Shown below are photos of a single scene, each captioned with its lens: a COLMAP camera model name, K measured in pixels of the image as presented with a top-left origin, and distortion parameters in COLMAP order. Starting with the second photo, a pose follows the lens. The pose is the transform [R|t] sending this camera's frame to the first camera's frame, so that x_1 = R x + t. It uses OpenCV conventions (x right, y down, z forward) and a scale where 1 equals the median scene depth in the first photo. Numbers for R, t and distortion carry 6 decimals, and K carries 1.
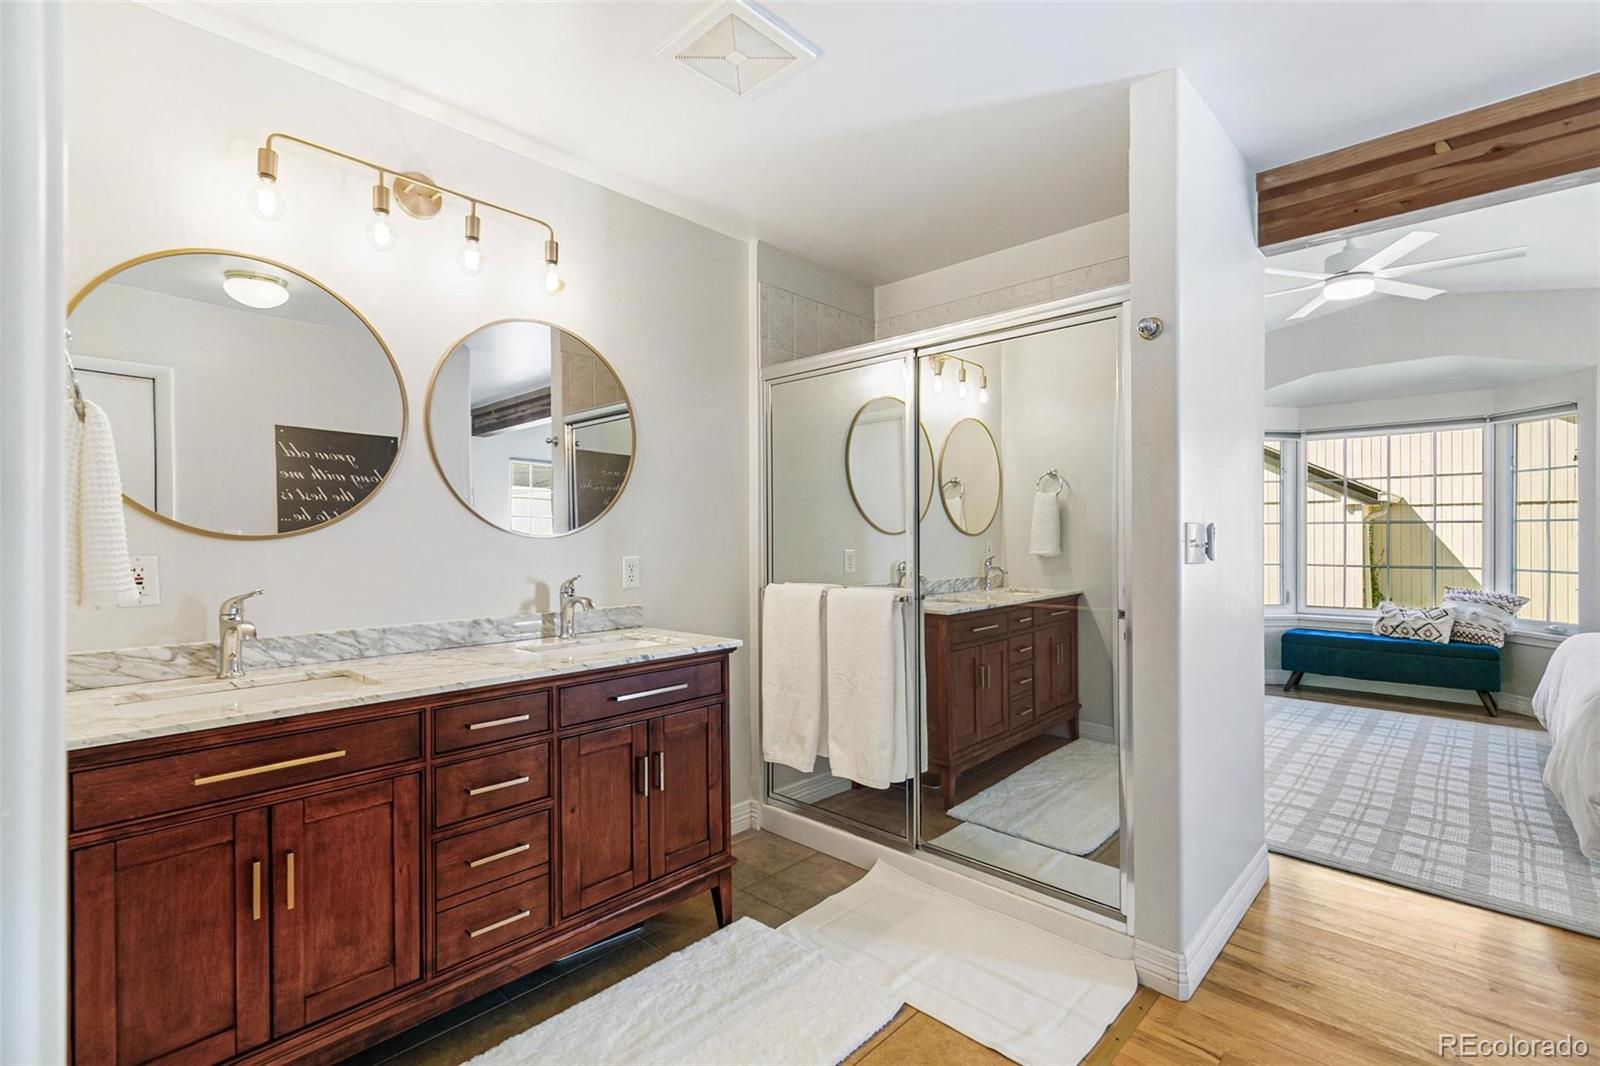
lens RADIAL K [[724.5, 0, 807.8], [0, 724.5, 535.0], [0, 0, 1]] dist [0.008024, -0.000295]
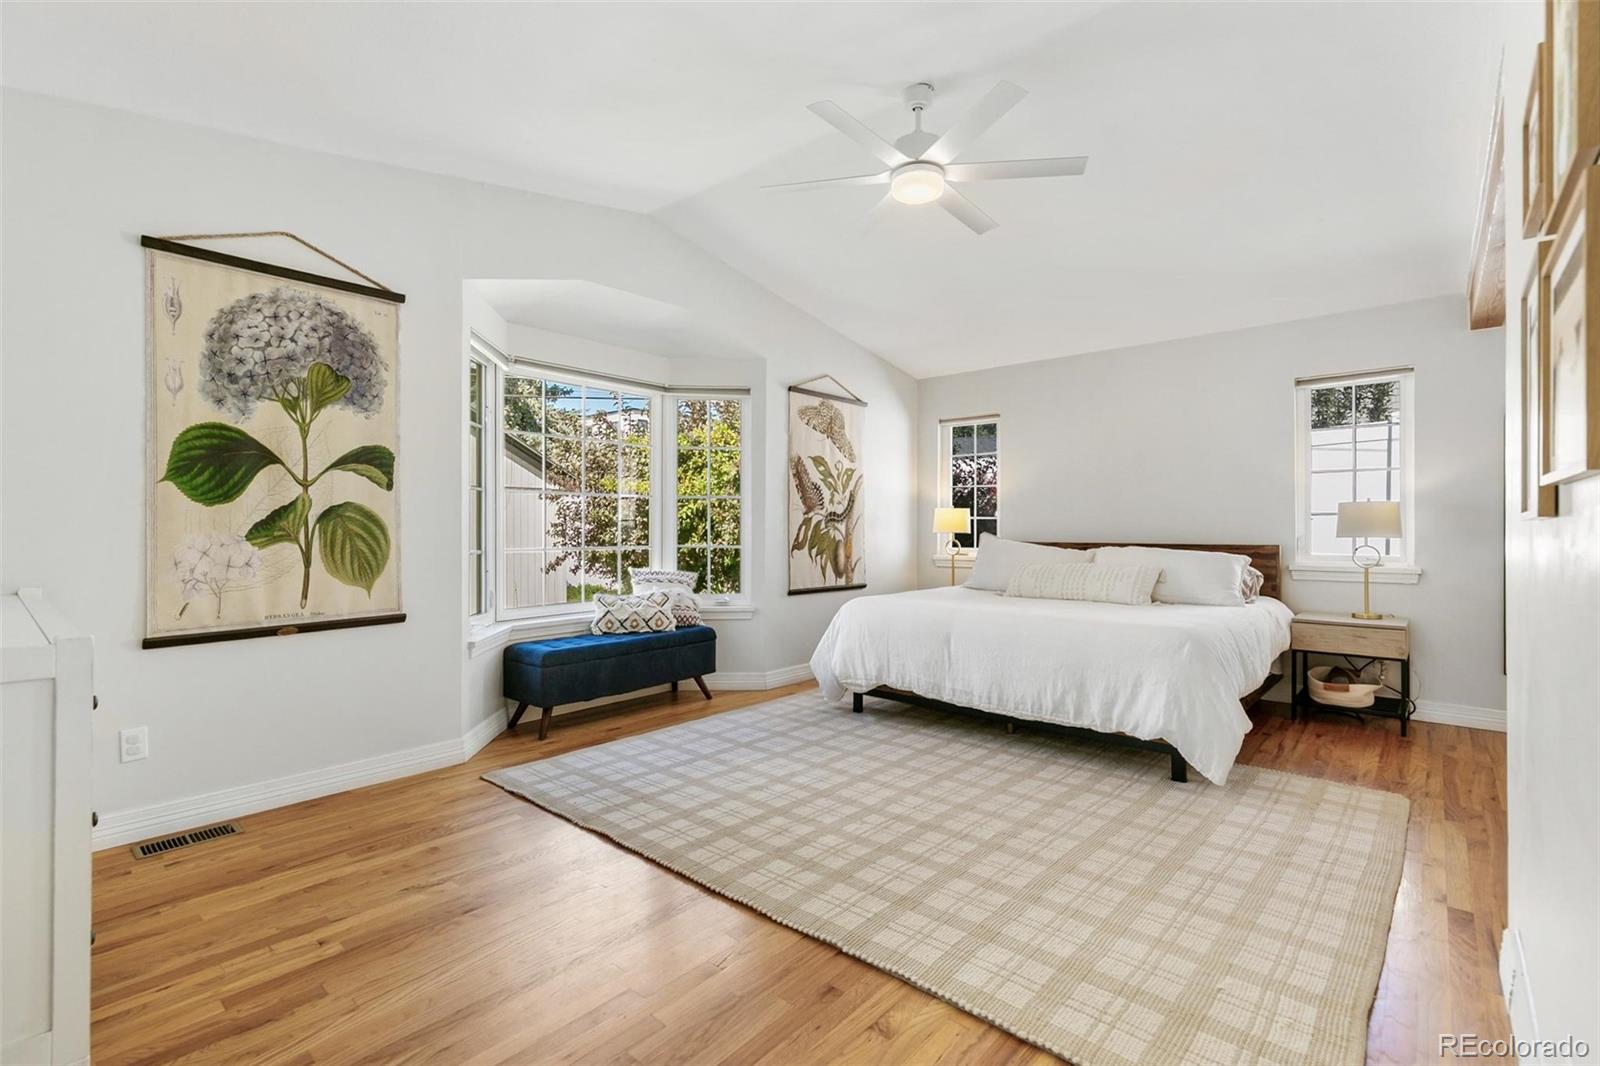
lens RADIAL K [[724.5, 0, 807.8], [0, 724.5, 535.0], [0, 0, 1]] dist [0.008024, -0.000295]
pose [[-0.044881, -0.019341, 0.998805, -0.021005], [-0.000413, 0.999813, 0.019342, 0.013429], [-0.998992, 0.000455, -0.044880, 0.870896]]
